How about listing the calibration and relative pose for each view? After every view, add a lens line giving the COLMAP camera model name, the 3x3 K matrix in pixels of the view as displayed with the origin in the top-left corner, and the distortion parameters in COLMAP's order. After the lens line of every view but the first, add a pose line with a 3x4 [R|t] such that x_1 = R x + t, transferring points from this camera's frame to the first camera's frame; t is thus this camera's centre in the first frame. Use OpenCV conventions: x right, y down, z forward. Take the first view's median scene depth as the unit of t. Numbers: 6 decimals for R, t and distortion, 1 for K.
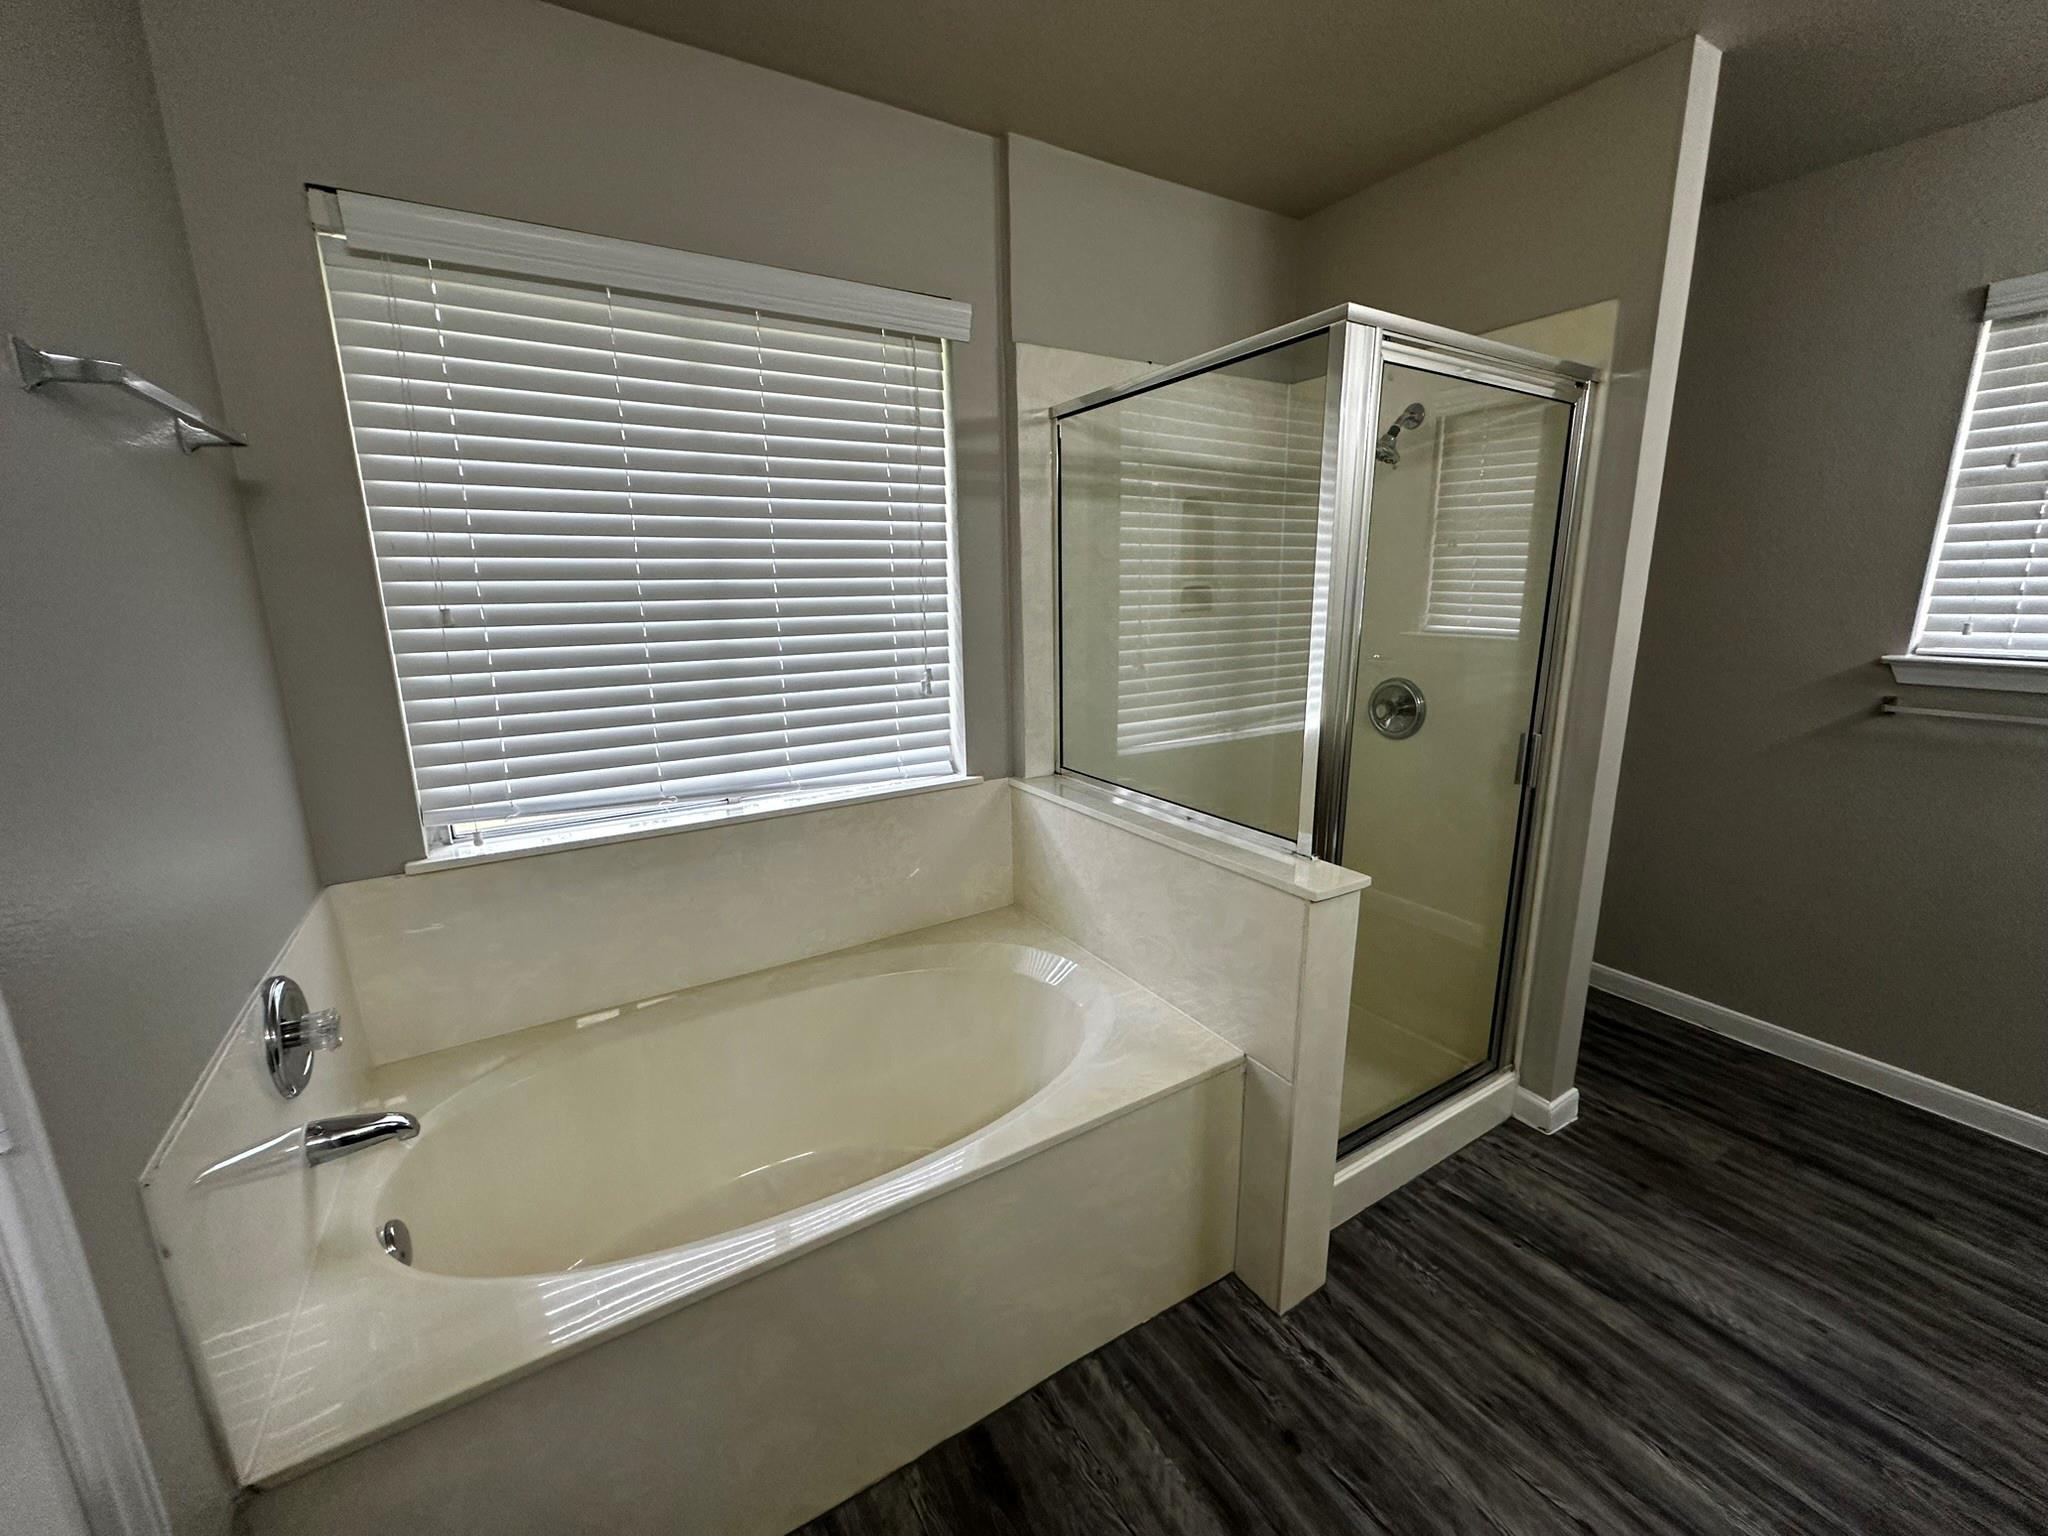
lens RADIAL K [[813.5, 0, 1022.0], [0, 813.5, 771.0], [0, 0, 1]] dist [-0.002871, 0.000816]
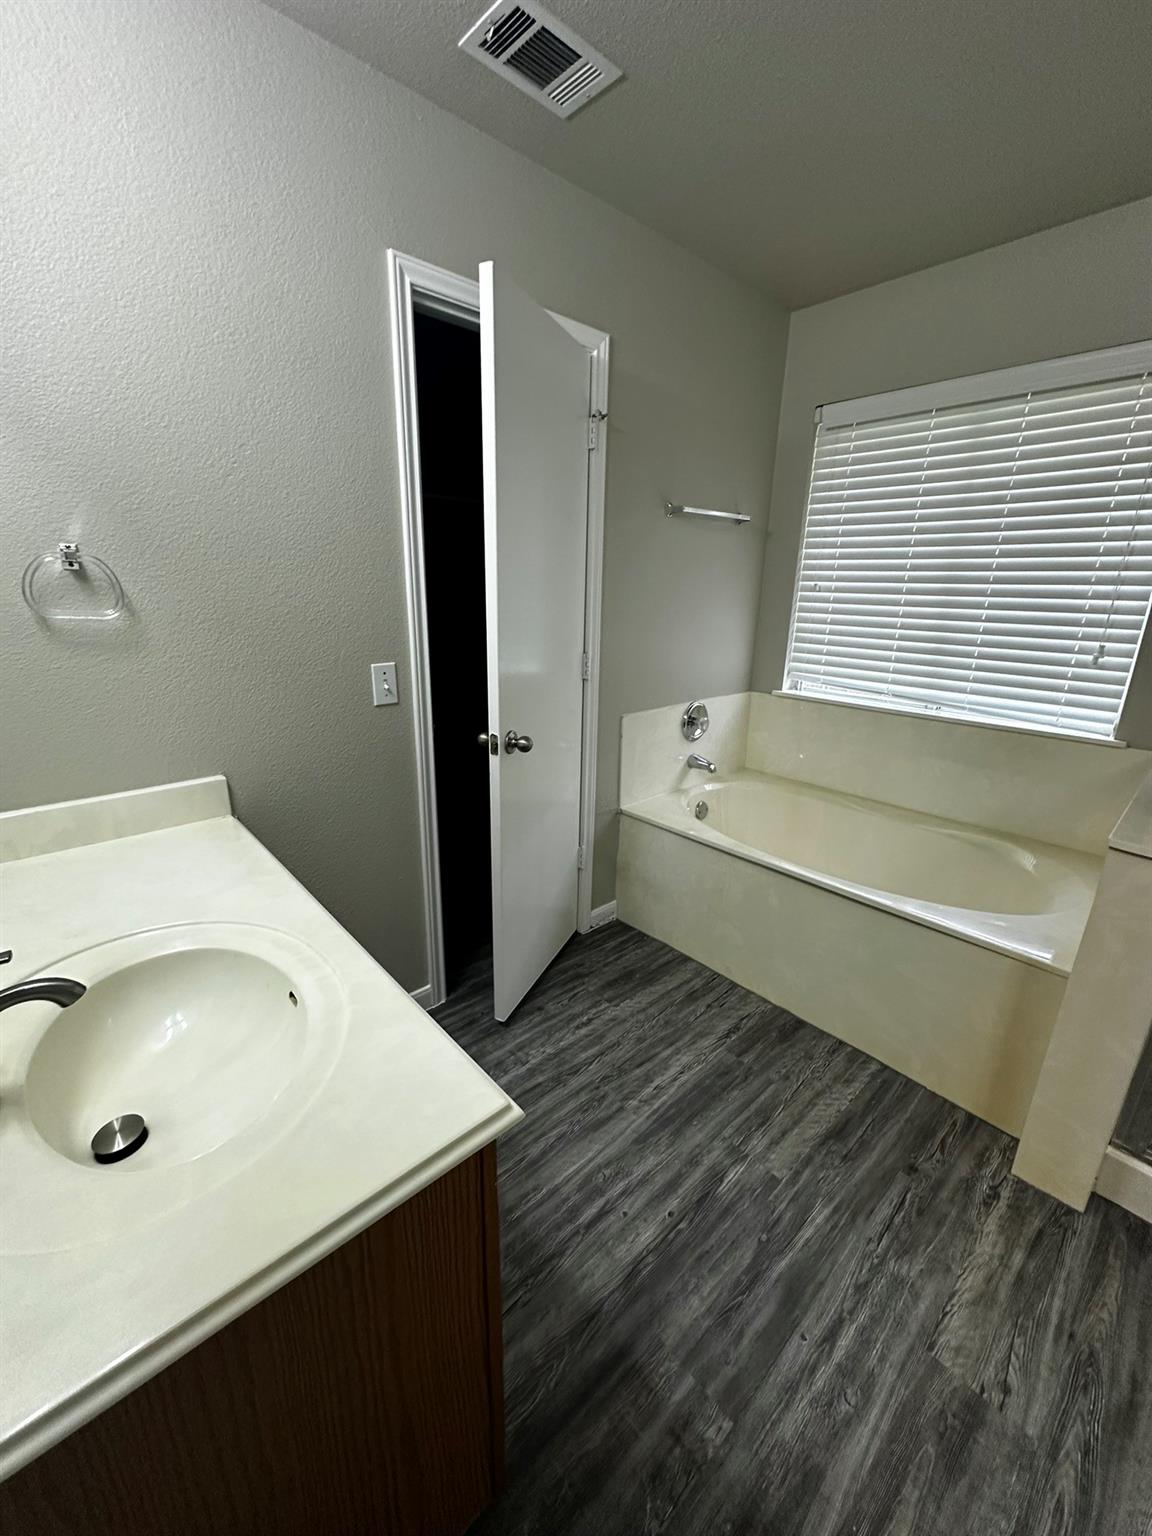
lens RADIAL K [[610.1, 0, 573.4], [0, 610.1, 764.2], [0, 0, 1]] dist [-0.002871, 0.000816]
pose [[0.193775, 0.300670, -0.933835, 0.965444], [-0.236416, 0.938136, 0.252998, 0.002910], [0.952134, 0.171749, 0.252870, 0.014172]]
